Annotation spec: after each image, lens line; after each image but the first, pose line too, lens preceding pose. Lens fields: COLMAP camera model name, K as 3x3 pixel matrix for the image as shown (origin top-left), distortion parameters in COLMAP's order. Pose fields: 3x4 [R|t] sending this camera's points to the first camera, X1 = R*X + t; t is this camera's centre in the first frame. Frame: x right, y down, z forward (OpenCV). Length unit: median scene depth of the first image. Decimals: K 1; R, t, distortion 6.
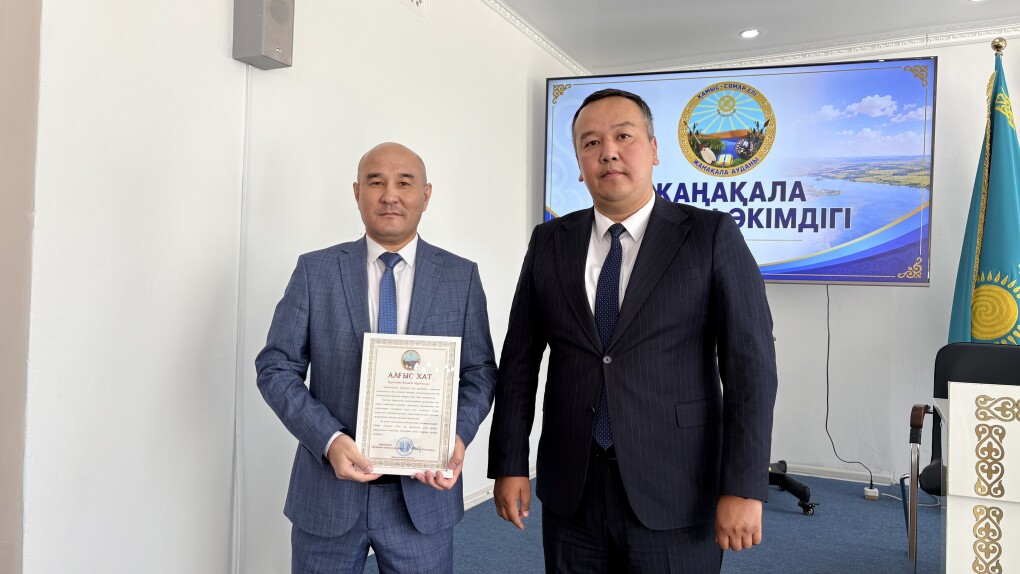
lens RADIAL K [[748.1, 0, 510.0], [0, 748.1, 287.0], [0, 0, 1]] dist [-0.001931, -0.001862]
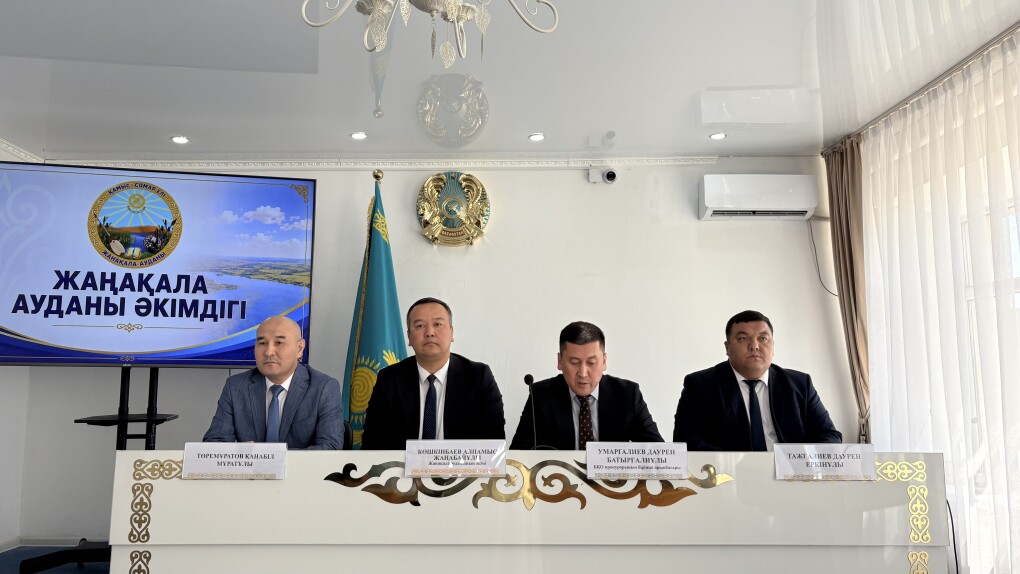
lens RADIAL K [[748.1, 0, 510.0], [0, 748.1, 287.0], [0, 0, 1]] dist [-0.001931, -0.001862]
pose [[0.883017, 0.038252, 0.467780, 0.270518], [0.012862, 0.994327, -0.105588, -0.000914], [-0.469165, 0.099253, 0.877515, -0.192160]]
